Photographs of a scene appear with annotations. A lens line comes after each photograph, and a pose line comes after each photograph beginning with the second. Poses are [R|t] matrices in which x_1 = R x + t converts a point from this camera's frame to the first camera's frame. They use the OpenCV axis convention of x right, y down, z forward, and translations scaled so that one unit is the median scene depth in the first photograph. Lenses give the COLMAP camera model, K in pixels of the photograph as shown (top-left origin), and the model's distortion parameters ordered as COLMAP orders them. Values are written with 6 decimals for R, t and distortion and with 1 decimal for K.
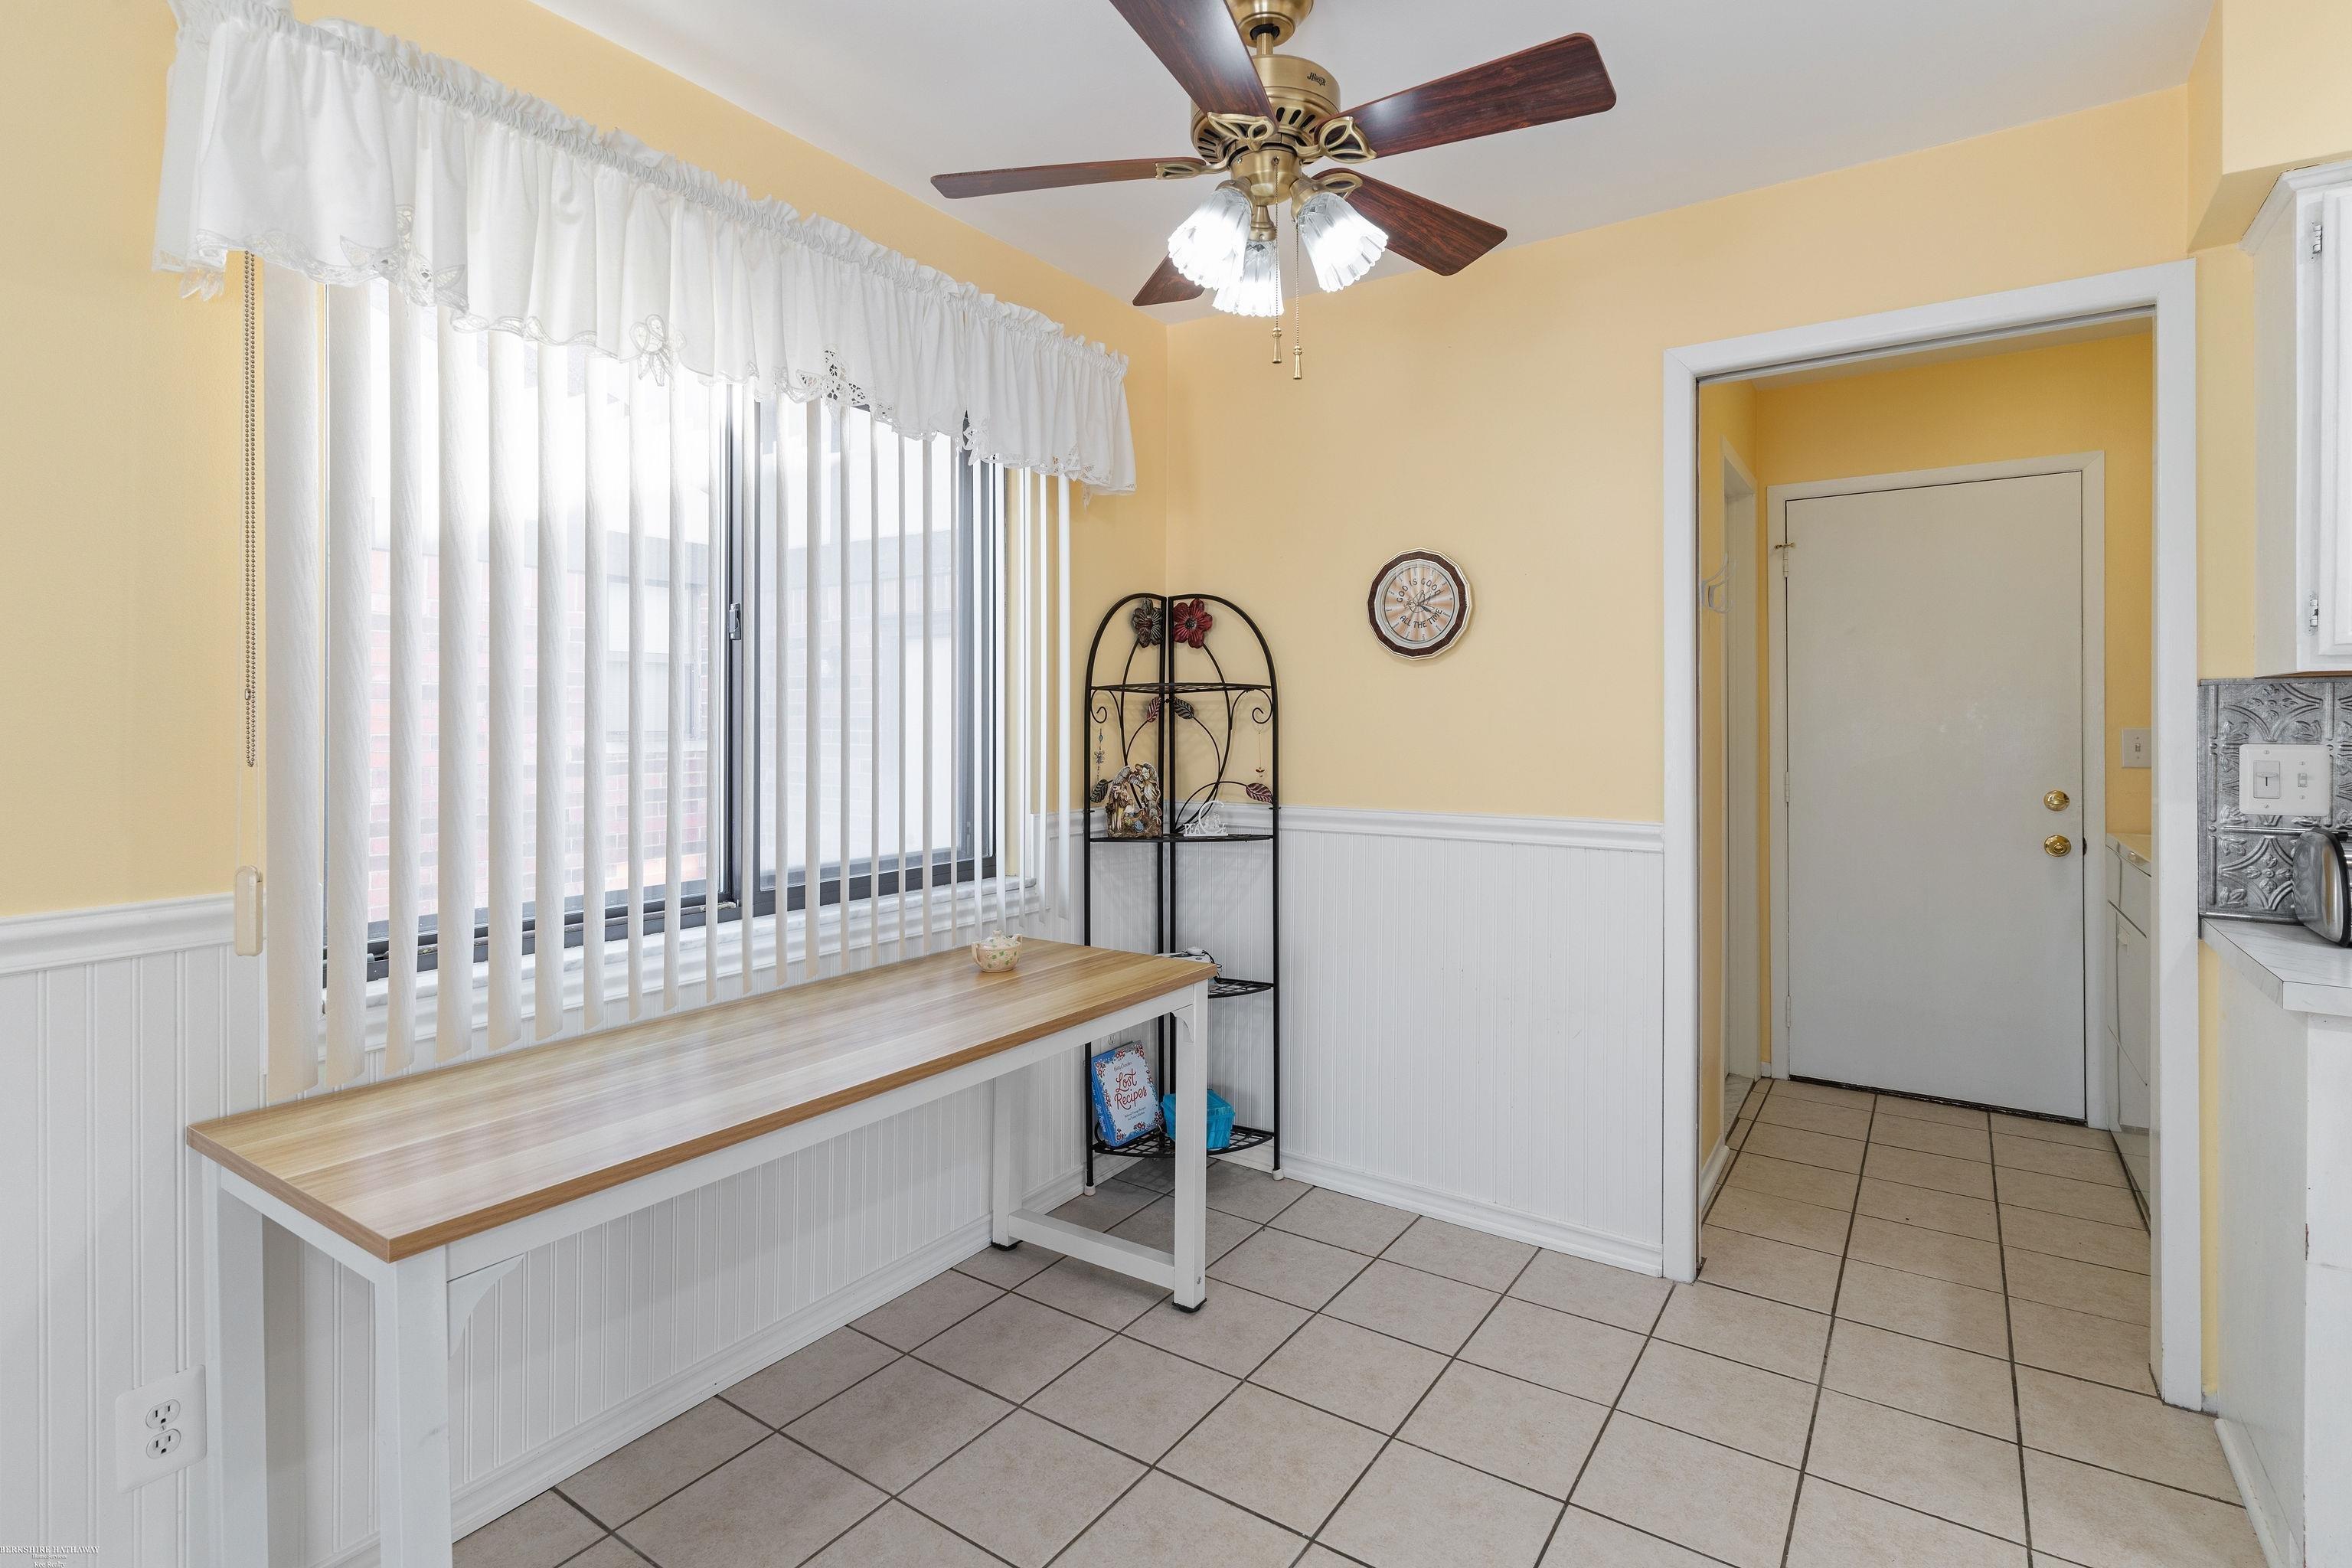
lens RADIAL K [[1141.6, 0, 1178.5], [0, 1141.6, 715.1], [0, 0, 1]] dist [0.001656, 0.000349]
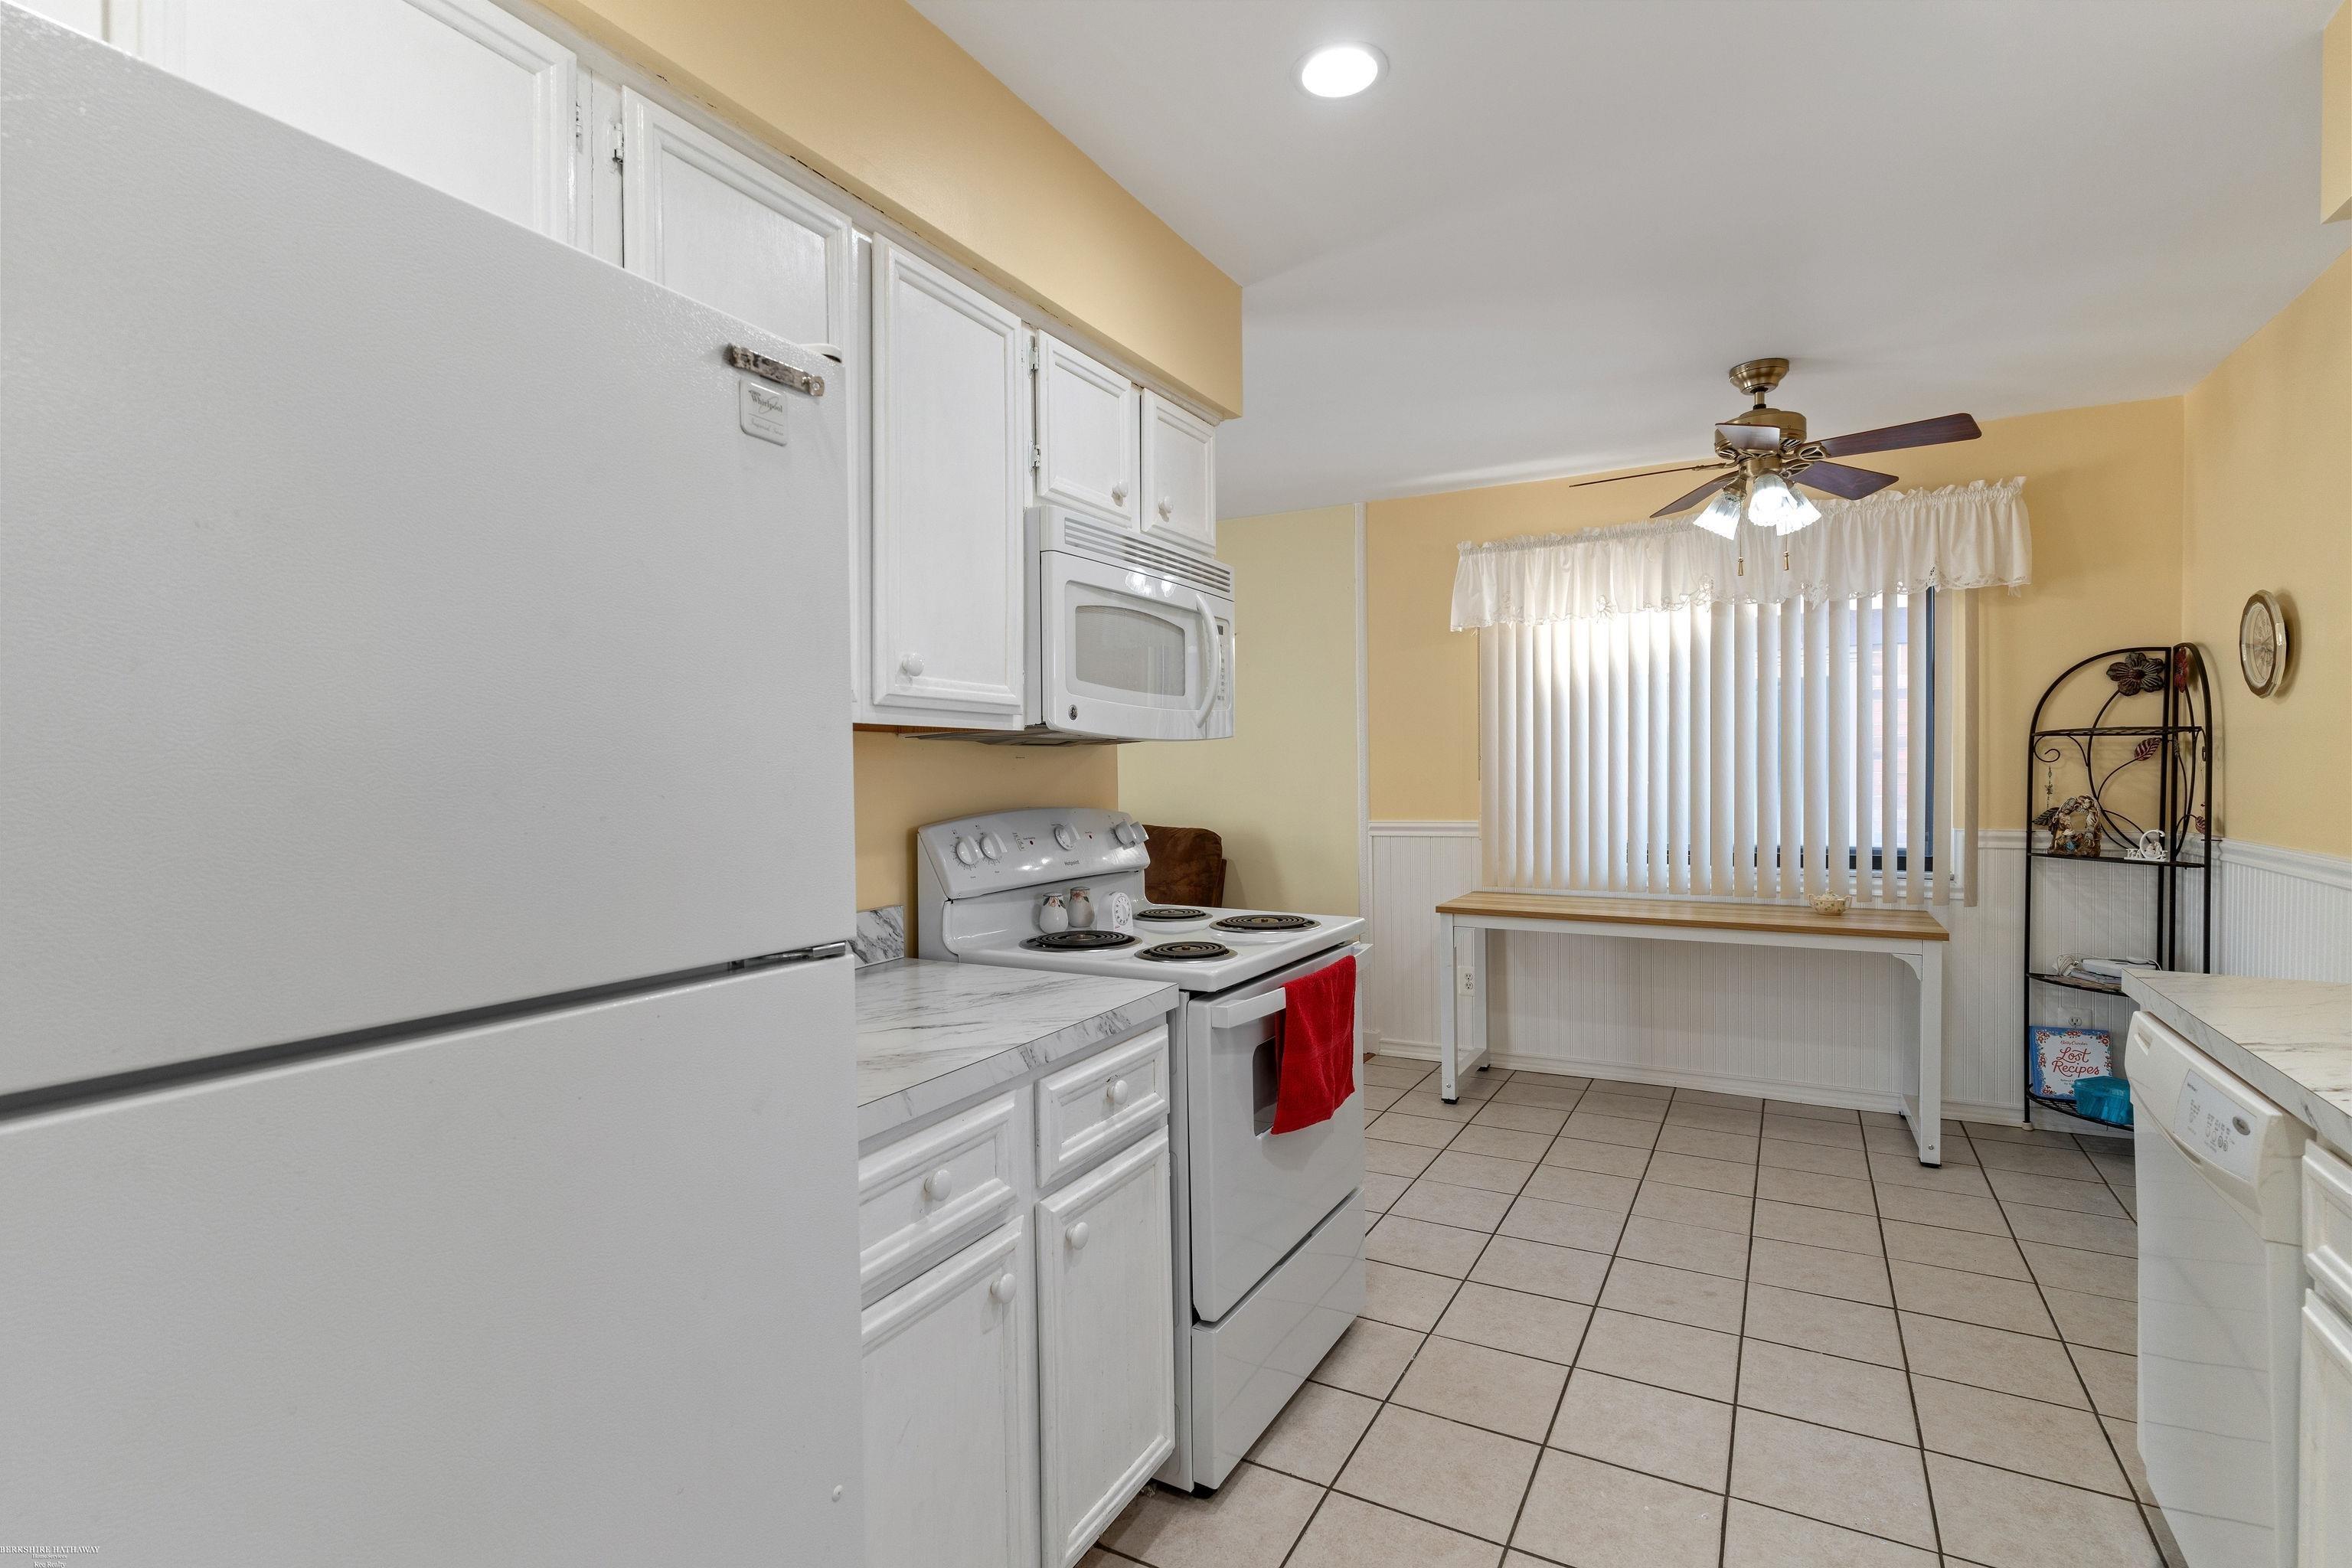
lens RADIAL K [[1114.3, 0, 1176.0], [0, 1114.3, 784.0], [0, 0, 1]] dist [0.000394, 0.000036]
pose [[0.087616, 0.003082, -0.996150, 1.066342], [0.012330, 0.999915, 0.004179, 0.014047], [0.996078, -0.012649, 0.087570, -0.056477]]
